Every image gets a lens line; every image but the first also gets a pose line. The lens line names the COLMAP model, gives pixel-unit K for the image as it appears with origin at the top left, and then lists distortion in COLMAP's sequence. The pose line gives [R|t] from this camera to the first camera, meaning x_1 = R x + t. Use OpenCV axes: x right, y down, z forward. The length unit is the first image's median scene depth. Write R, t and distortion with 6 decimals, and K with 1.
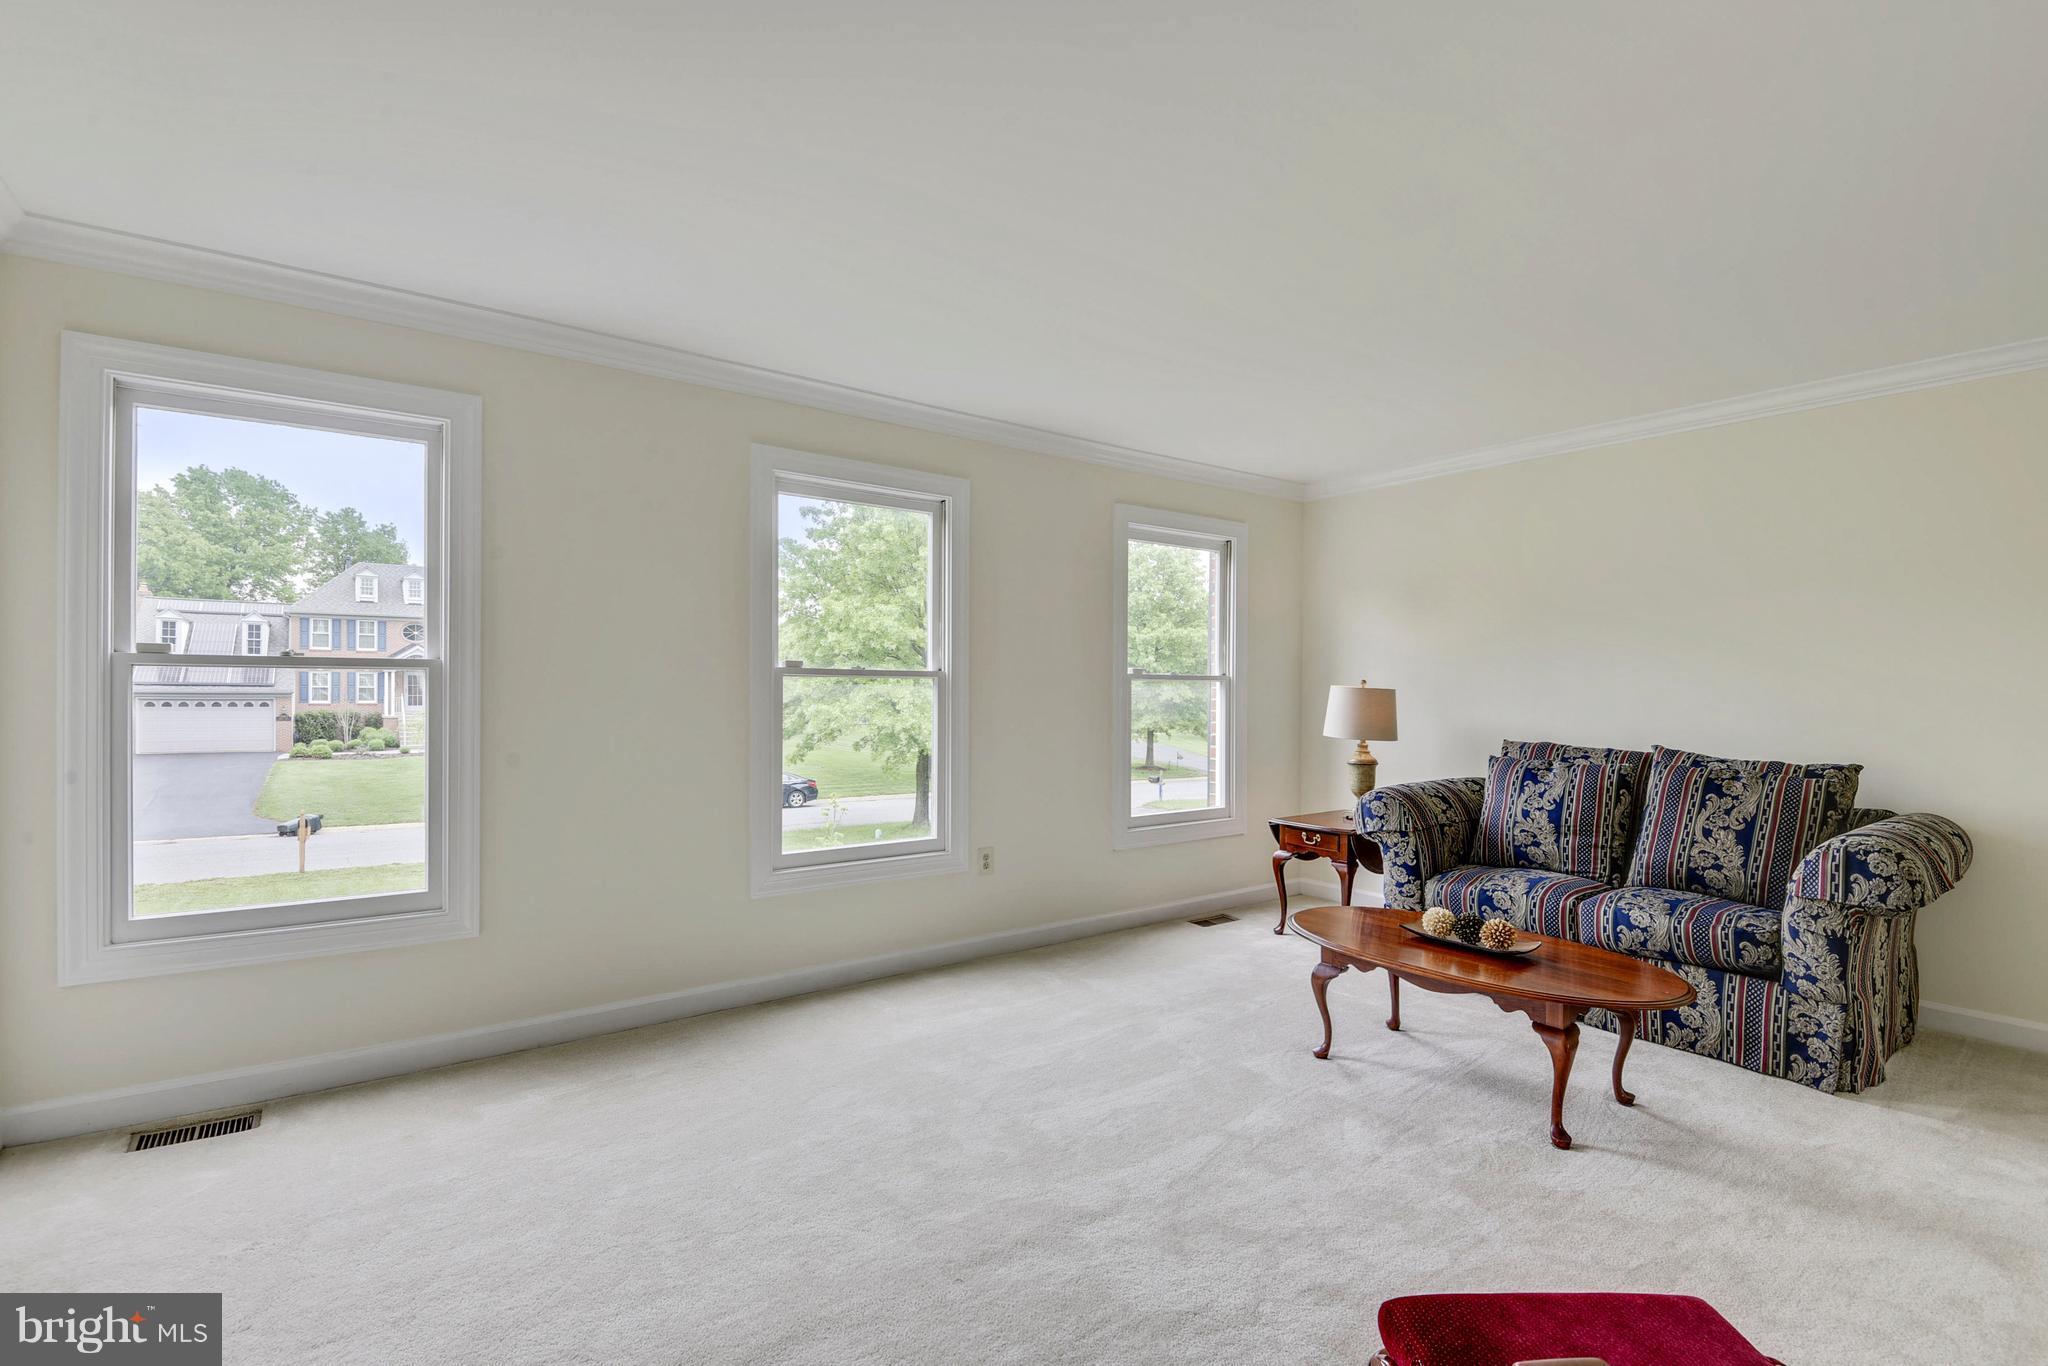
lens RADIAL K [[959.0, 0, 1016.1], [0, 959.0, 689.7], [0, 0, 1]] dist [0.000901, -0.025274]
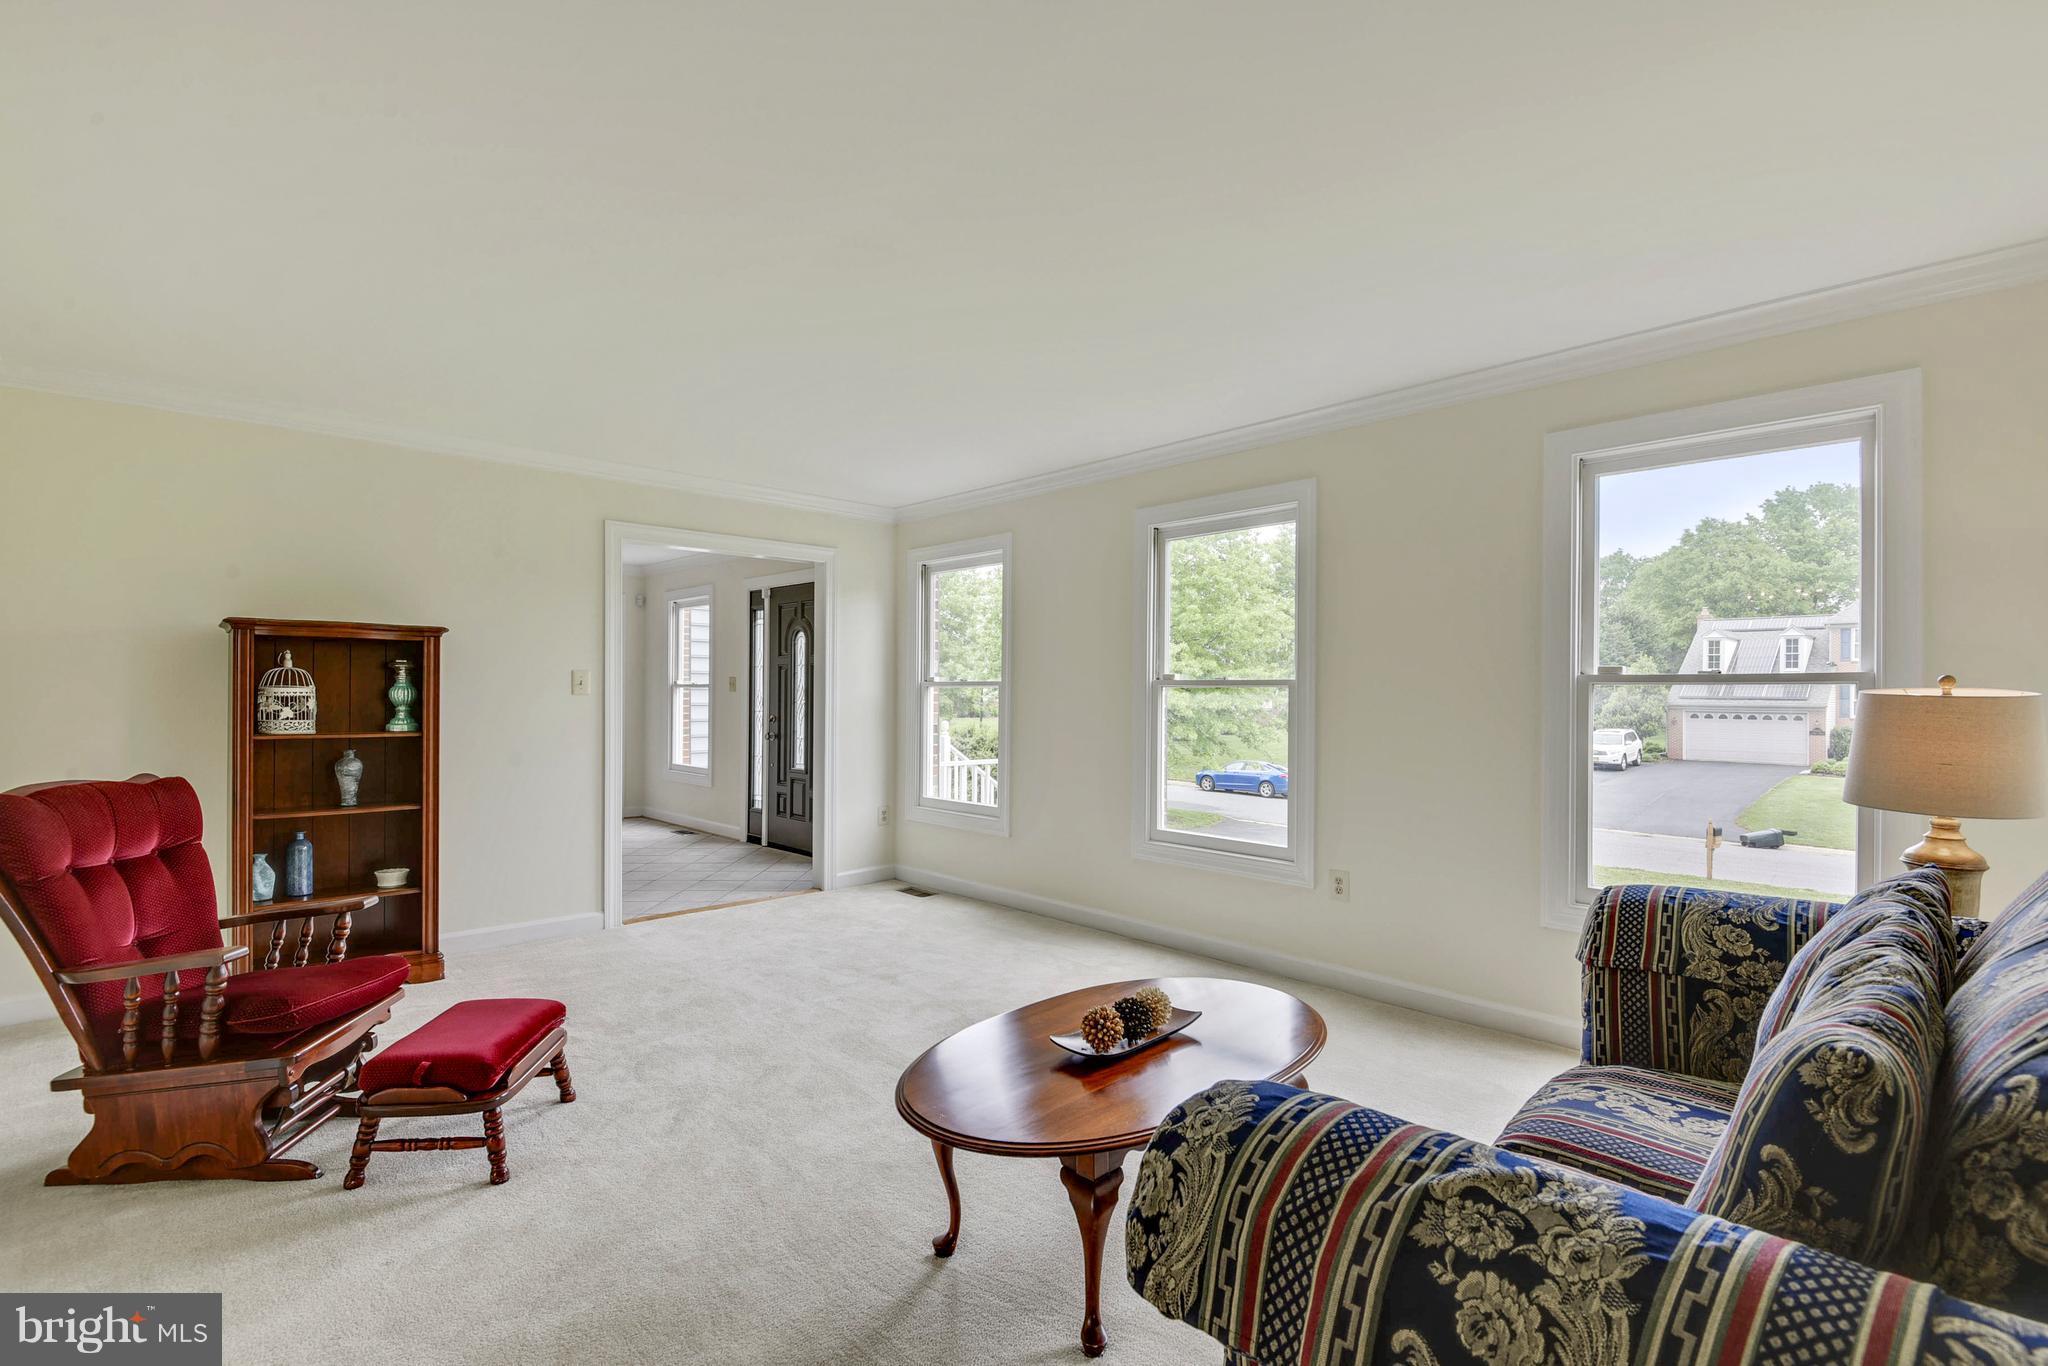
lens RADIAL K [[959.0, 0, 1016.1], [0, 959.0, 689.7], [0, 0, 1]] dist [0.000901, -0.025274]
pose [[0.080006, -0.011270, -0.996731, 0.137938], [-0.004112, 0.999924, -0.011636, 0.000617], [0.996786, 0.005030, 0.079953, 0.099342]]
